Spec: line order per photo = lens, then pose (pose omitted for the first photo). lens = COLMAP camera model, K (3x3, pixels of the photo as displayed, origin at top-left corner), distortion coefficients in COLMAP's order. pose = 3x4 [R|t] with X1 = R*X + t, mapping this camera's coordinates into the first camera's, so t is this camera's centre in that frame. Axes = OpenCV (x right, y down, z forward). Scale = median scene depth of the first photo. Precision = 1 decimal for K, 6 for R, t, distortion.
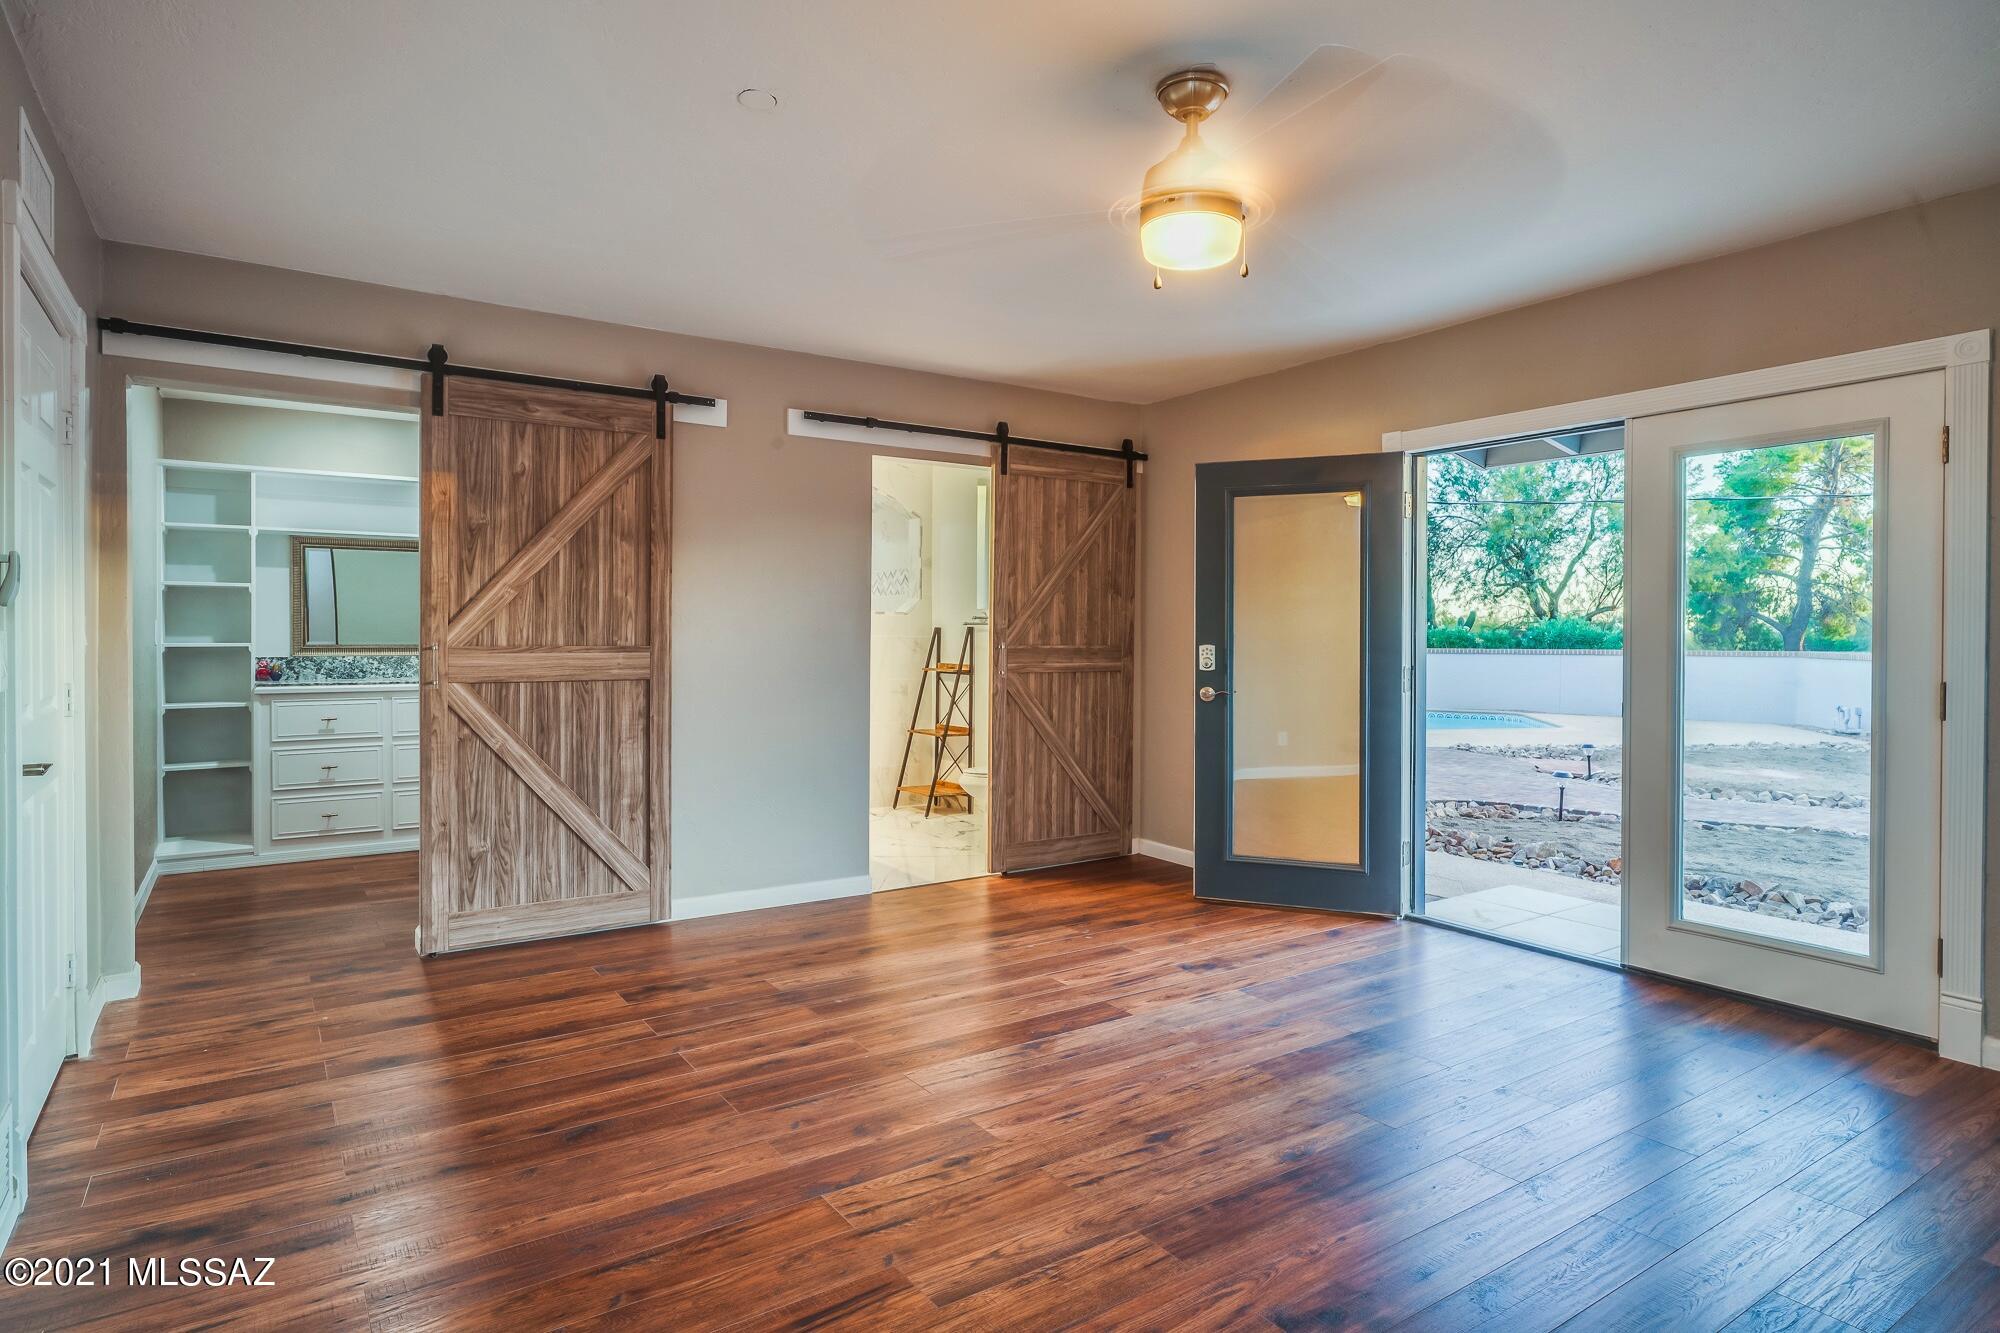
lens RADIAL K [[1056.4, 0, 981.0], [0, 1056.4, 663.4], [0, 0, 1]] dist [0.000229, -0.000459]
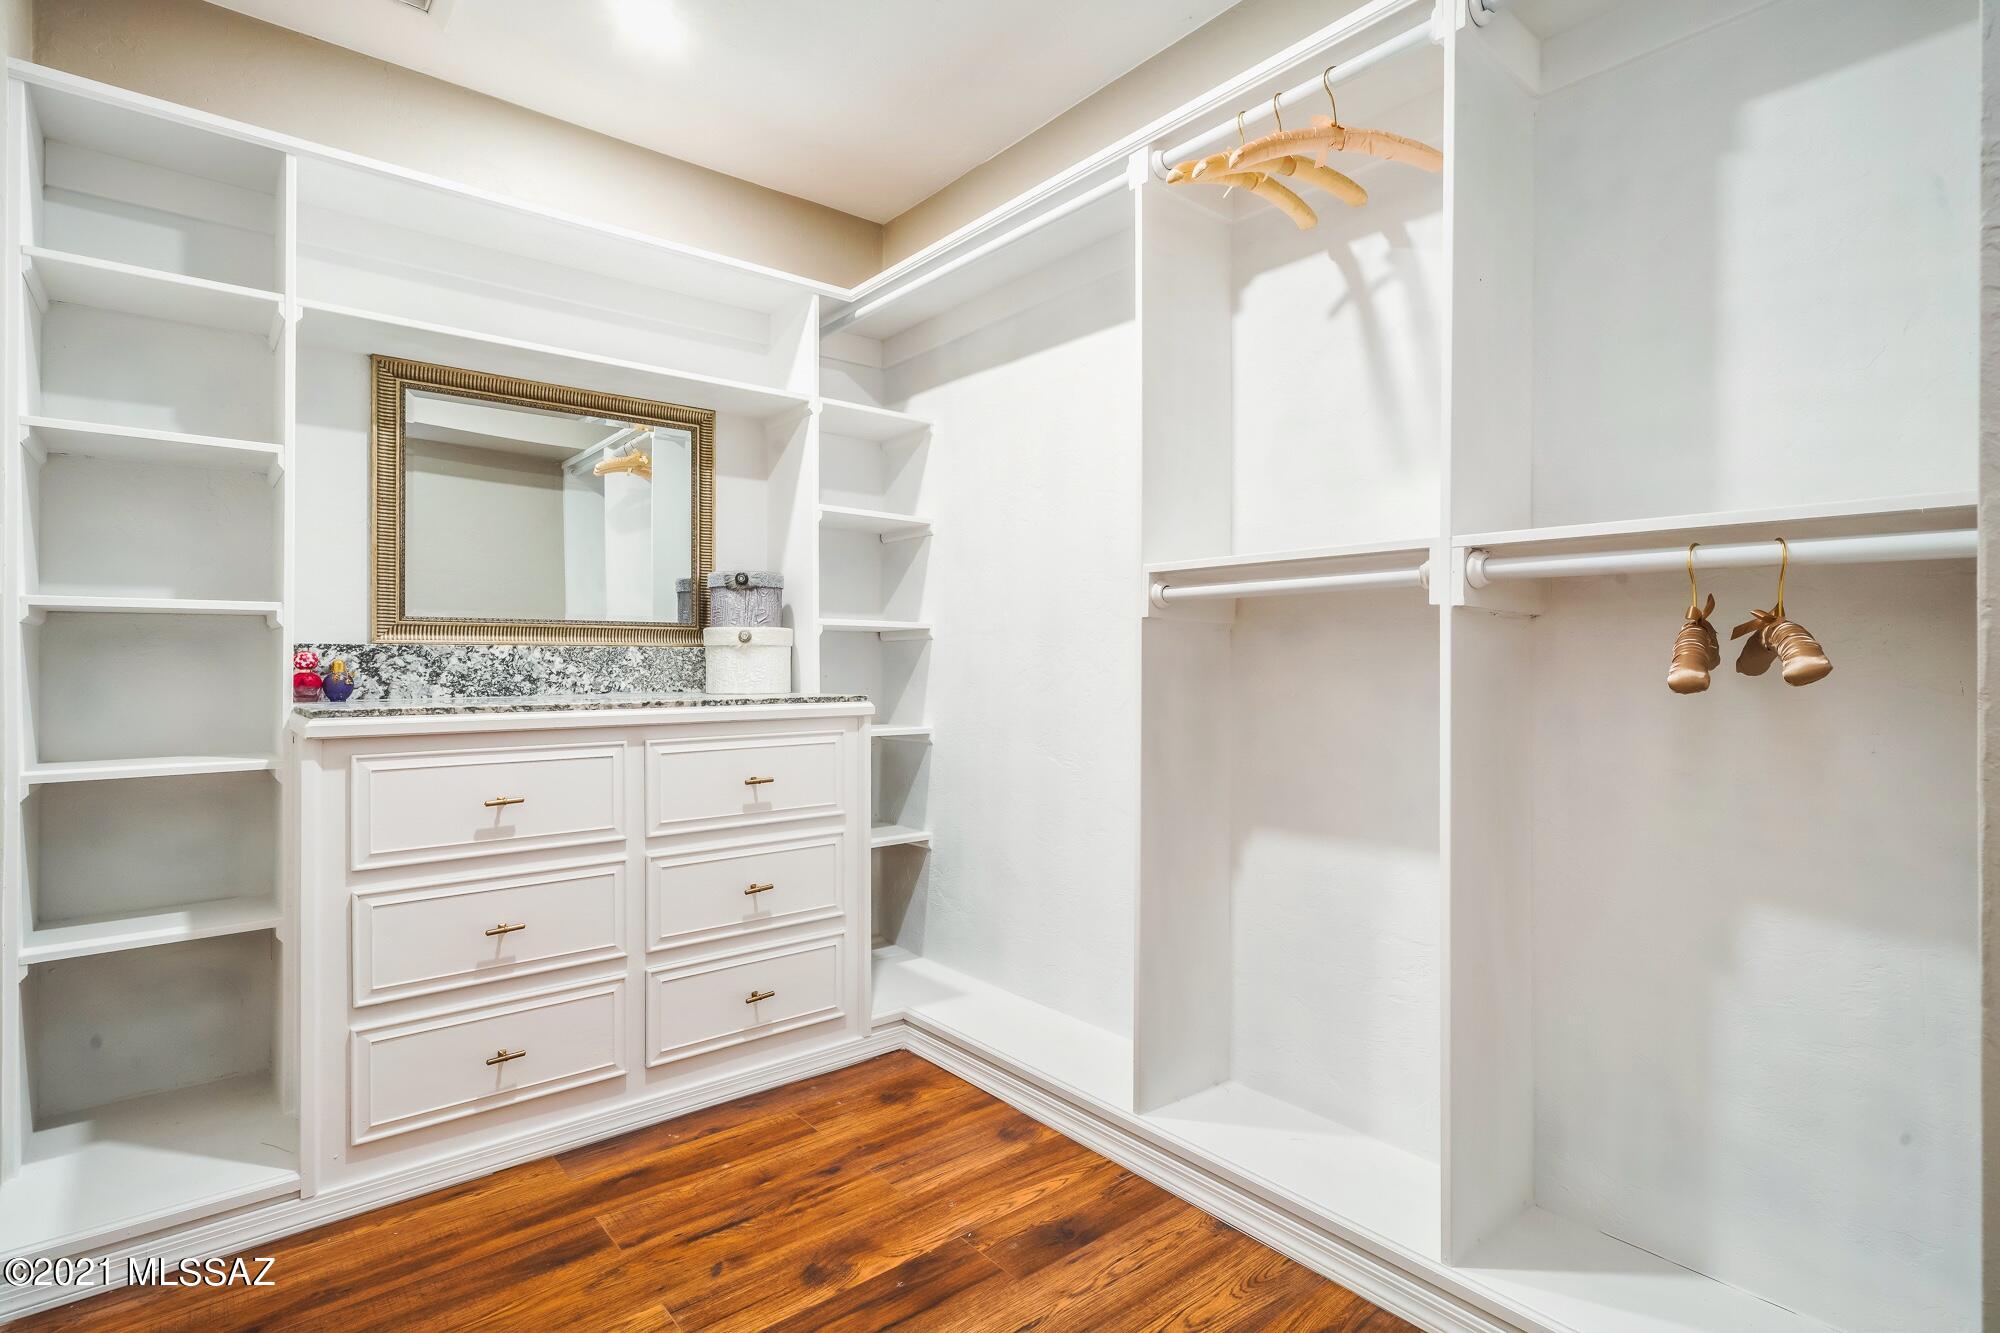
lens RADIAL K [[1014.7, 0, 1018.6], [0, 1014.7, 666.6], [0, 0, 1]] dist [-0.011110, 0.006463]
pose [[0.994800, -0.003296, 0.101792, -0.461503], [0.005282, 0.999801, -0.019249, 0.012119], [-0.101709, 0.019687, 0.994619, 0.608248]]
